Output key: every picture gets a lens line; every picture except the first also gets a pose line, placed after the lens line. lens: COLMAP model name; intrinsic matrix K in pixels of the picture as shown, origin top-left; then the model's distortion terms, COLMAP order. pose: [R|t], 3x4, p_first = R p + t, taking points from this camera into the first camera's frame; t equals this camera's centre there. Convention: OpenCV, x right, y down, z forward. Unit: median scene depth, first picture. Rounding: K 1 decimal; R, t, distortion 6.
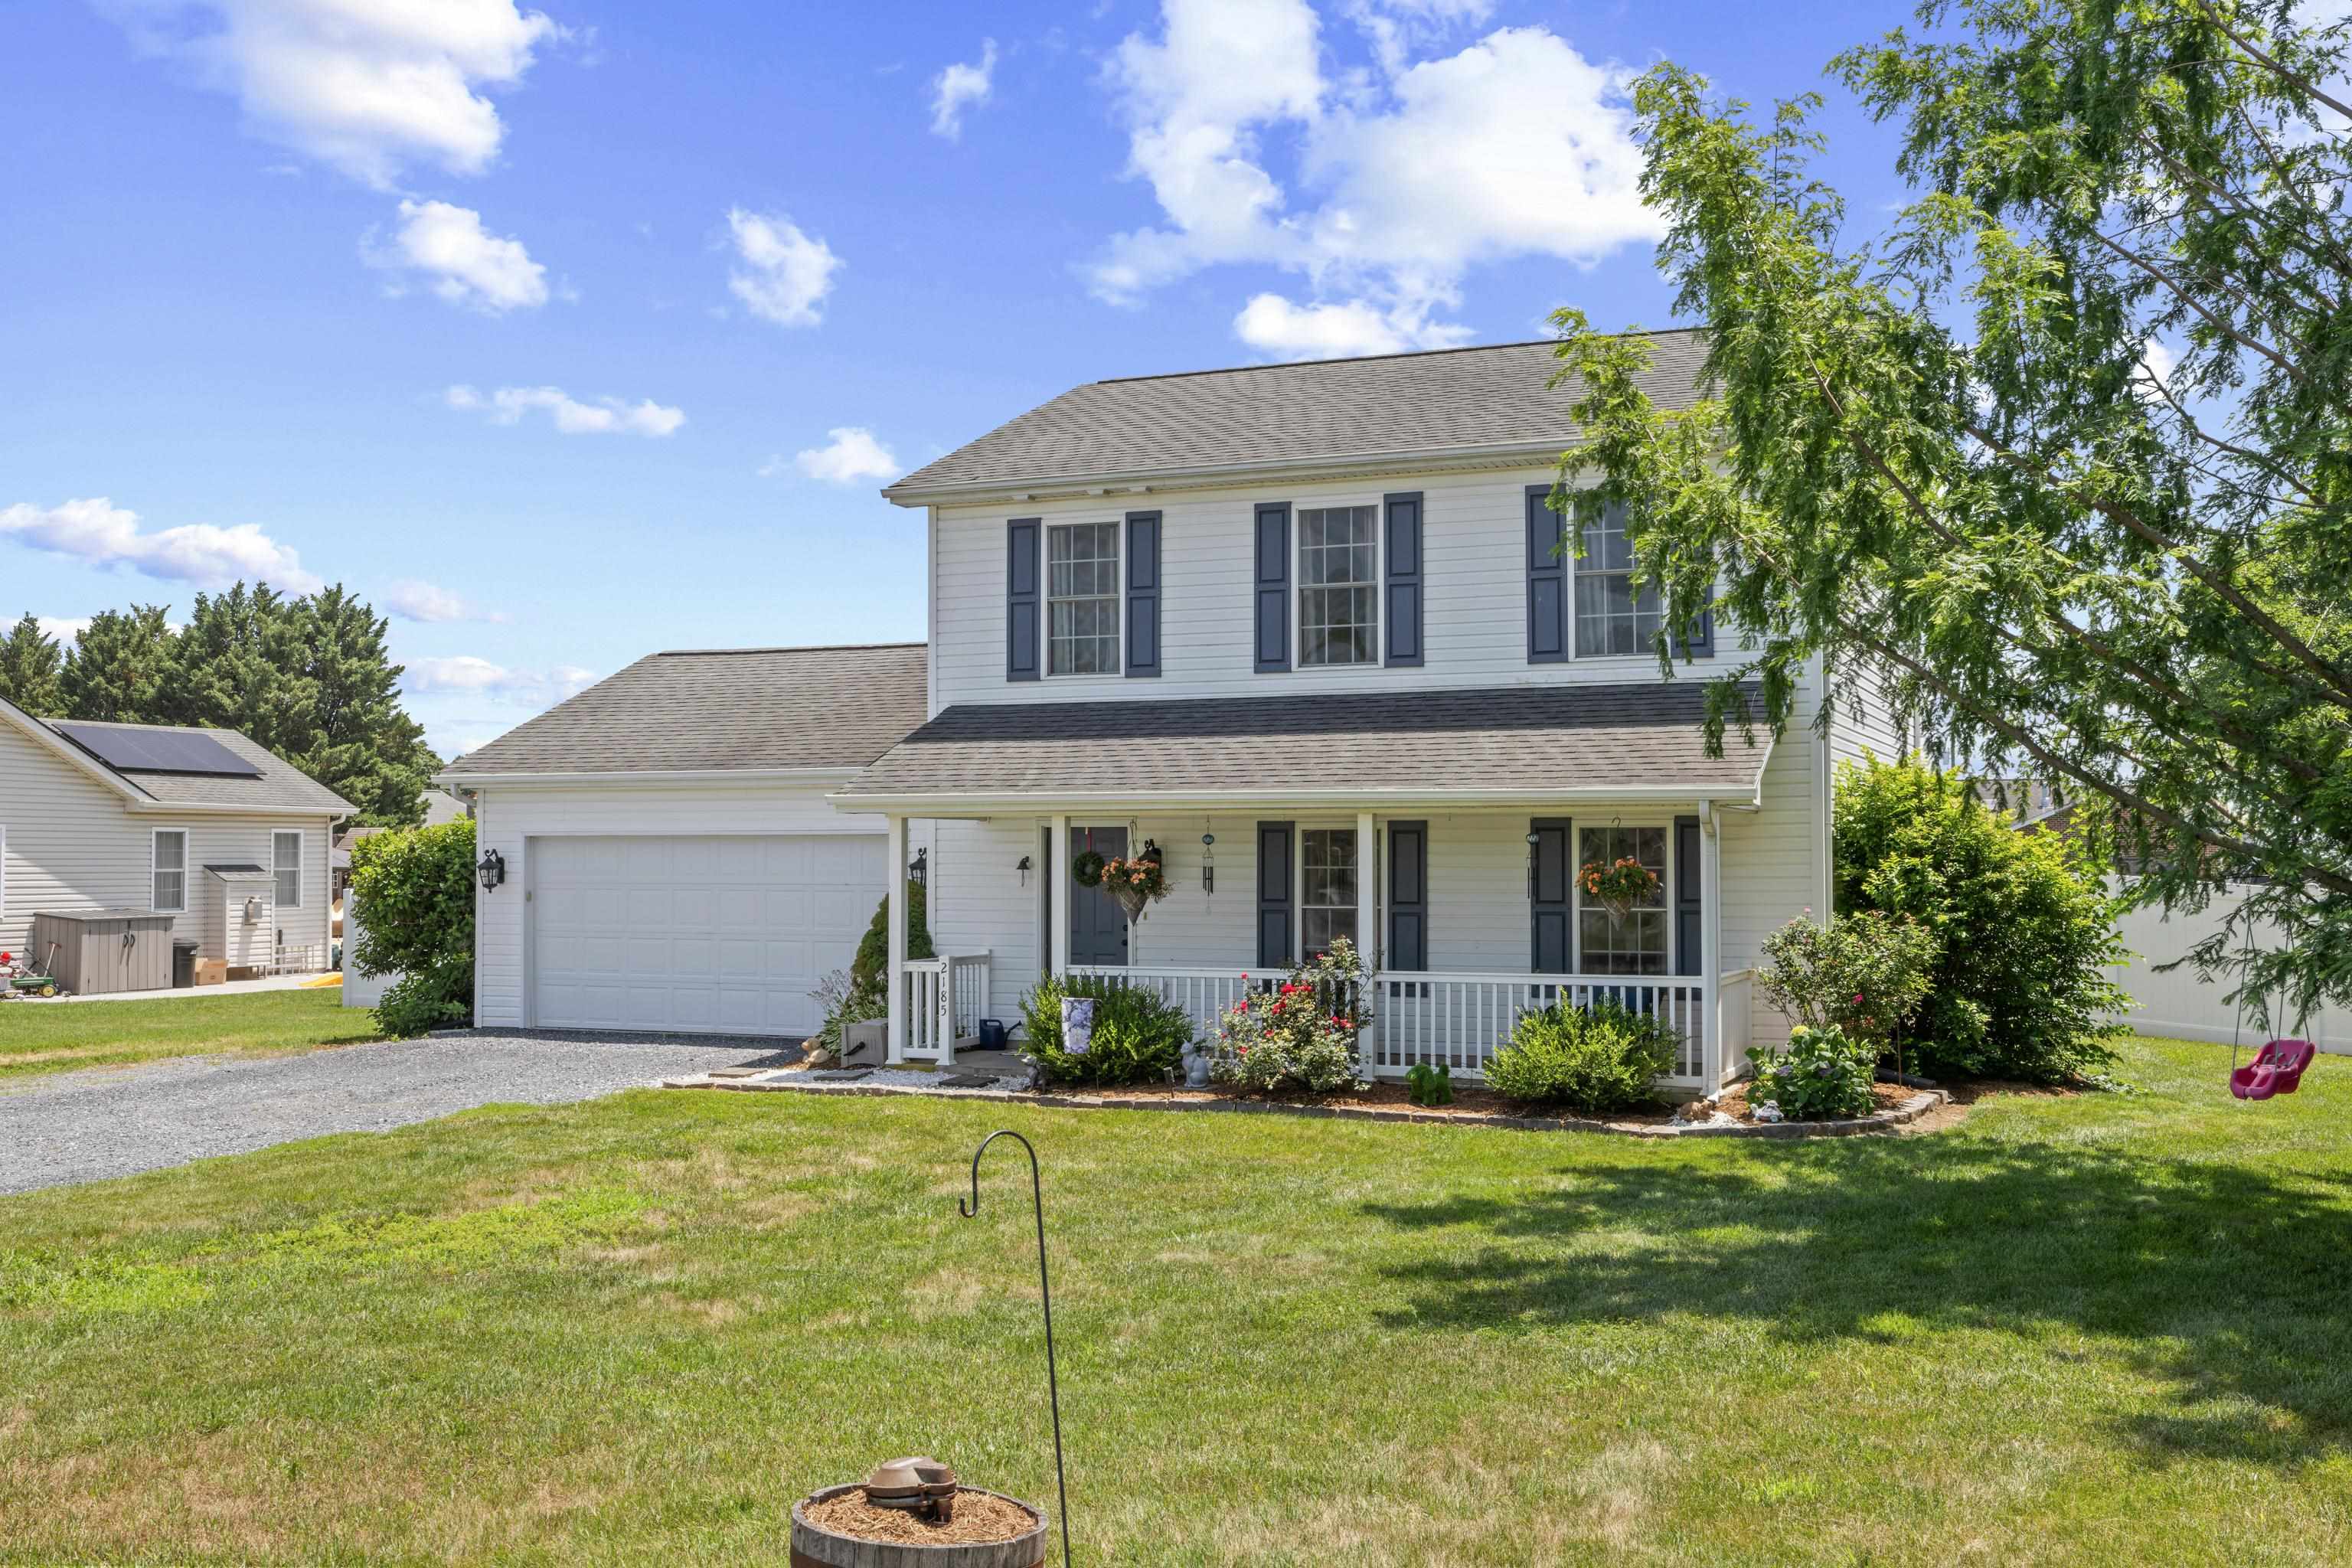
lens RADIAL K [[2292.9, 0, 1175.2], [0, 2292.9, 785.8], [0, 0, 1]] dist [-0.000263, 0.000000]
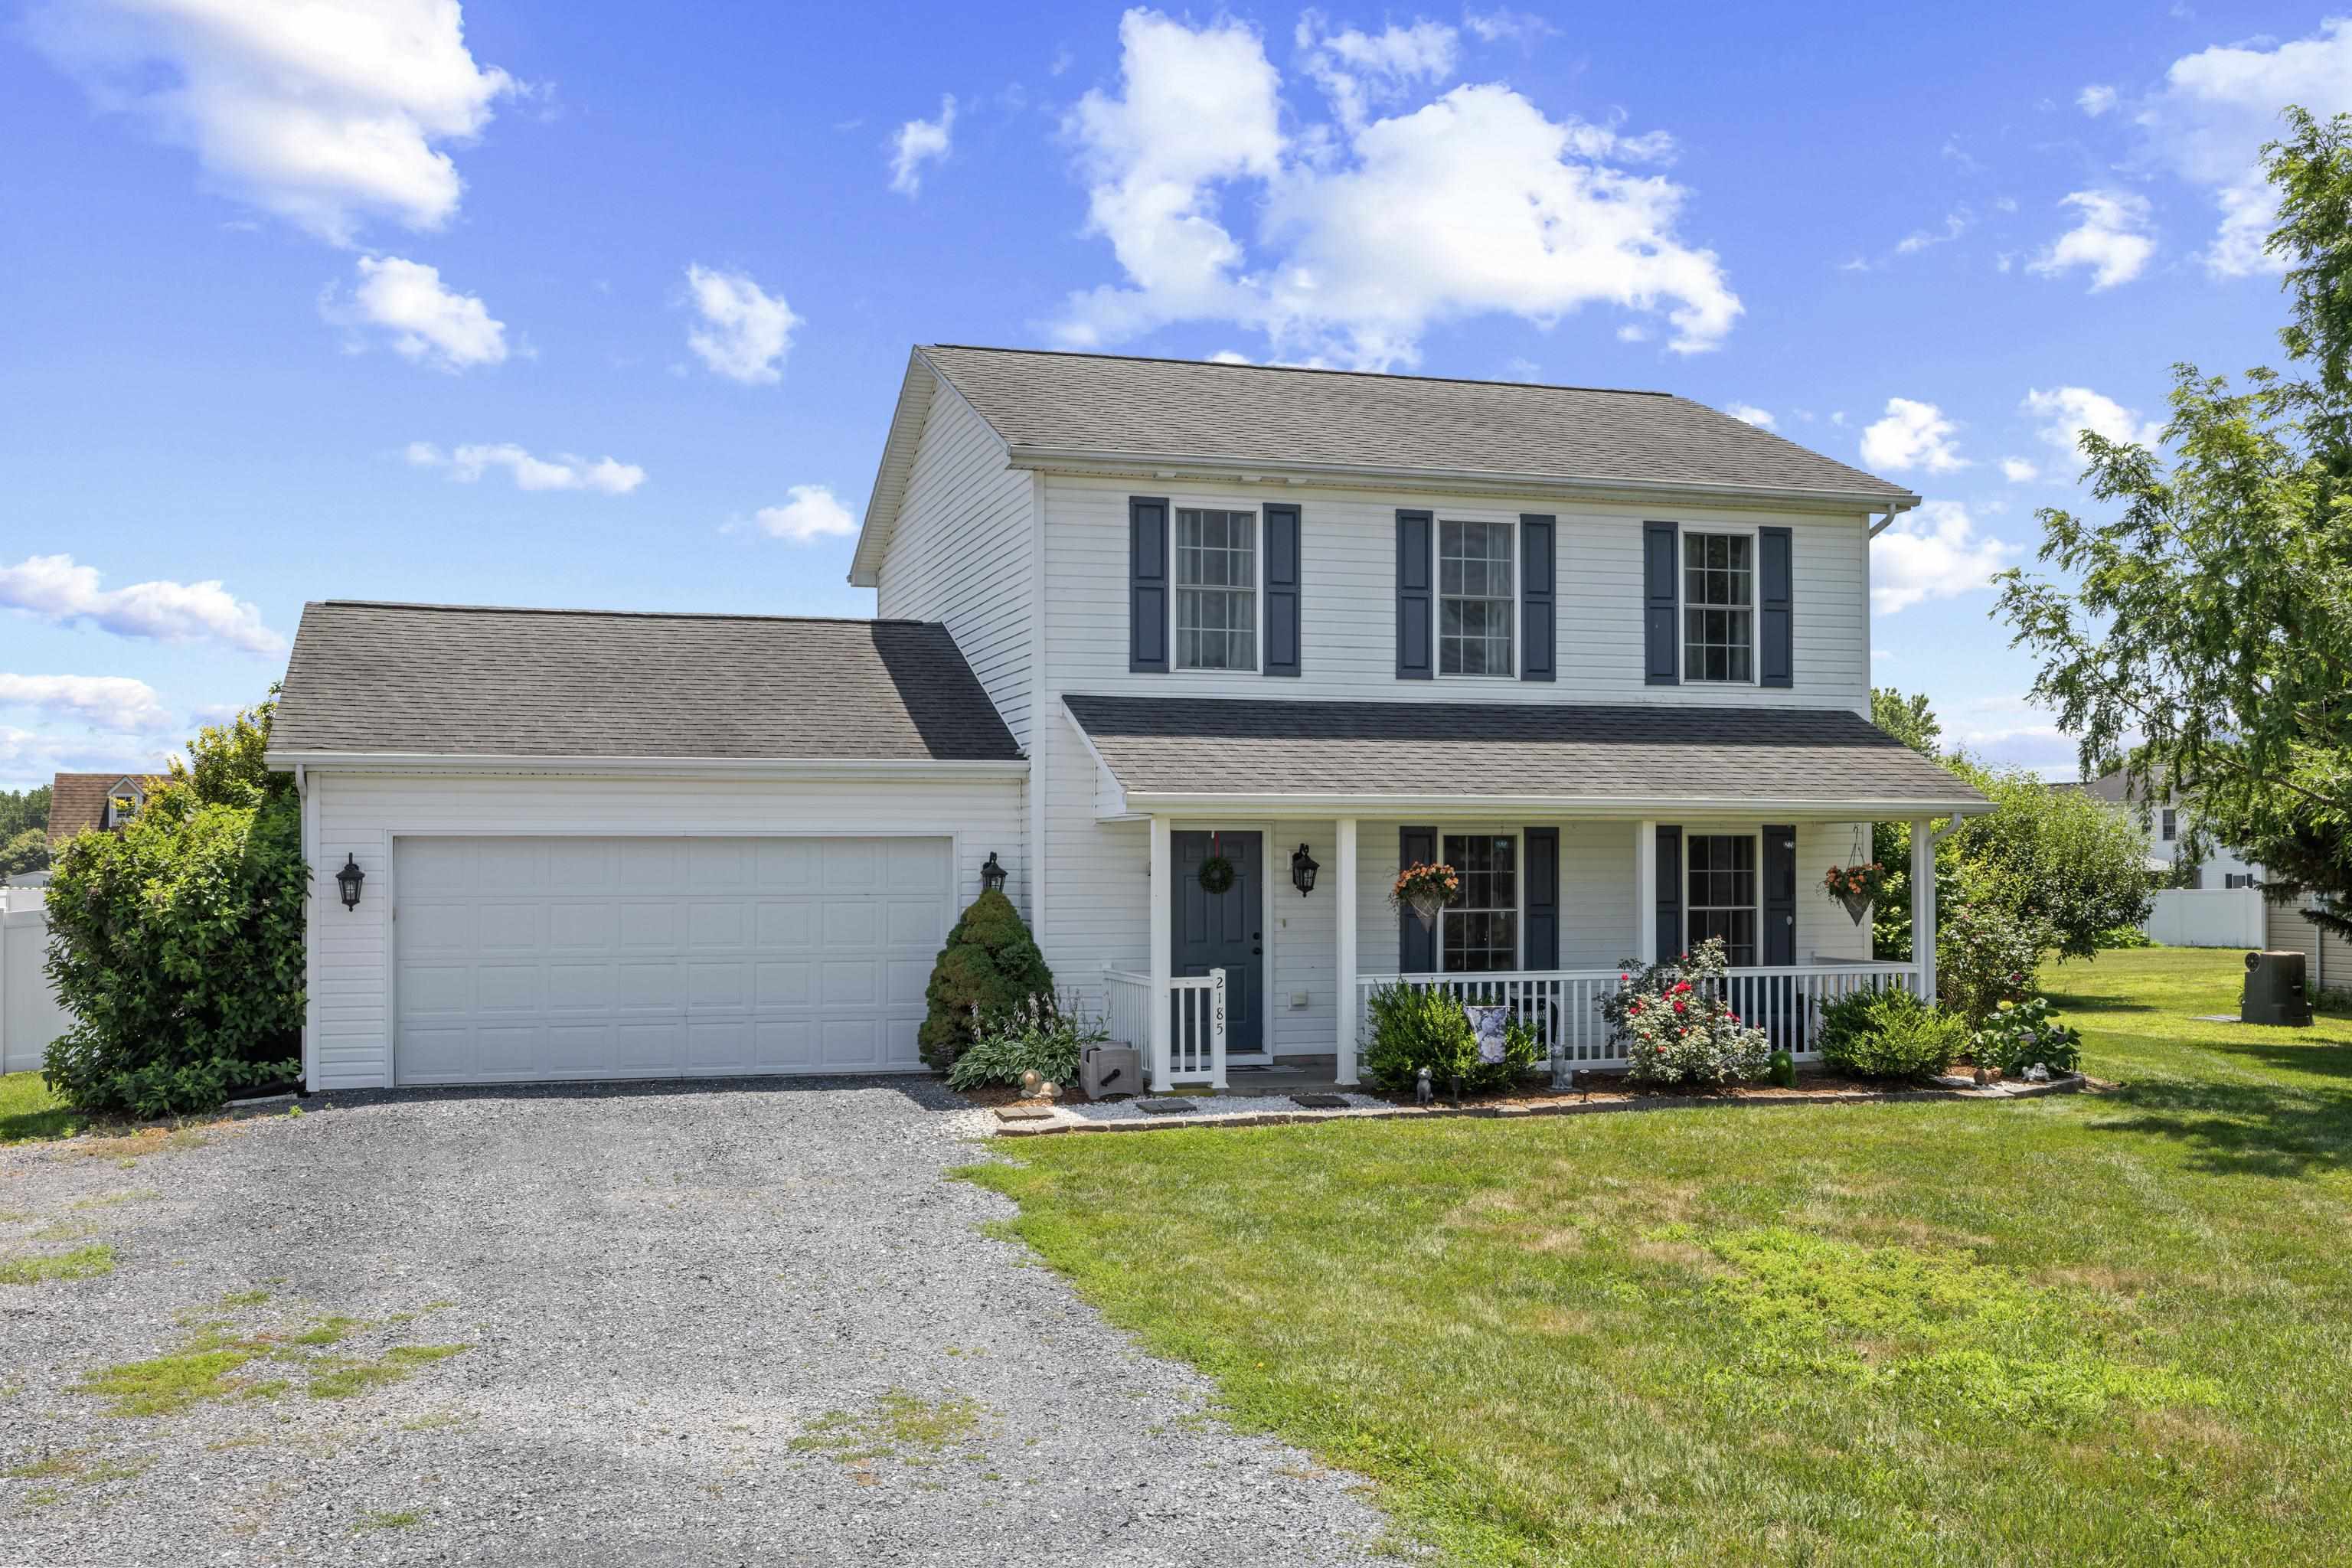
lens RADIAL K [[2292.9, 0, 1180.6], [0, 2292.9, 802.2], [0, 0, 1]] dist [-0.000263, 0.000000]
pose [[0.762293, 0.015718, 0.647041, -0.686896], [-0.018590, 0.999824, -0.002388, 0.009126], [-0.646965, -0.010208, 0.762452, 0.298602]]
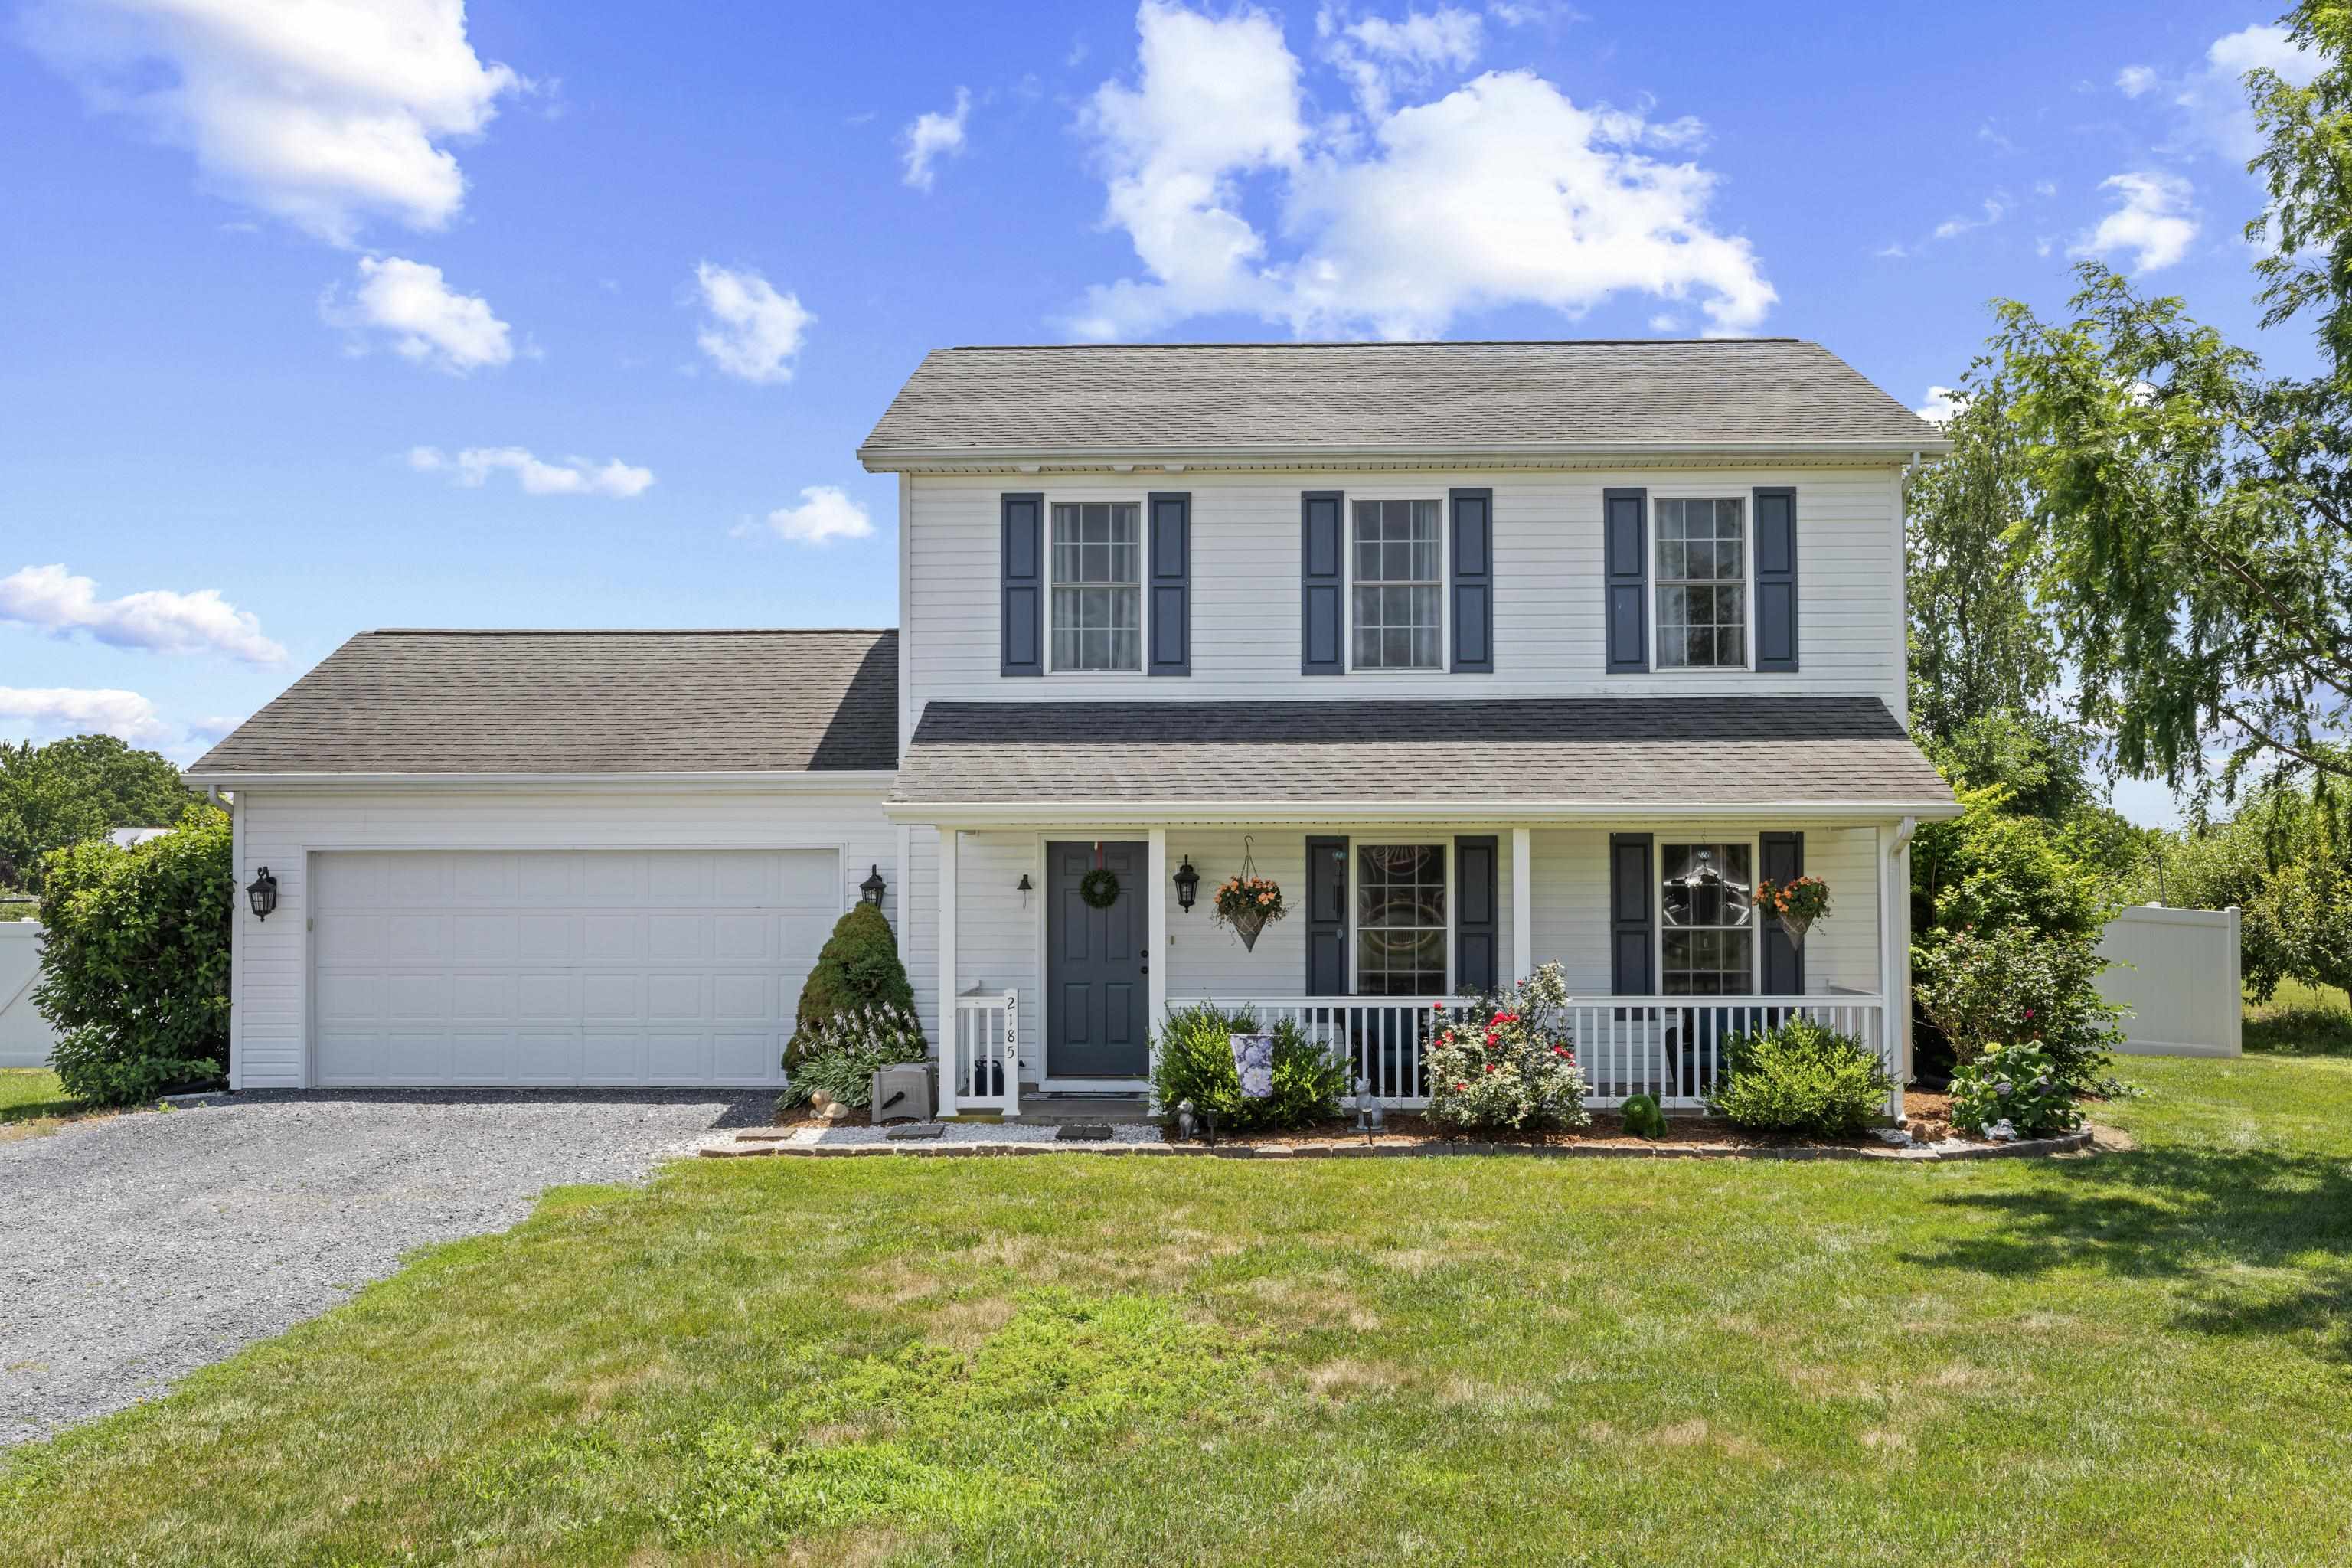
lens RADIAL K [[2292.9, 0, 1174.1], [0, 2292.9, 786.5], [0, 0, 1]] dist [-0.000263, 0.000000]
pose [[0.932368, 0.011714, 0.361321, -0.346620], [-0.009262, 0.999921, -0.008518, 0.003995], [-0.361392, 0.004595, 0.932403, 0.161506]]
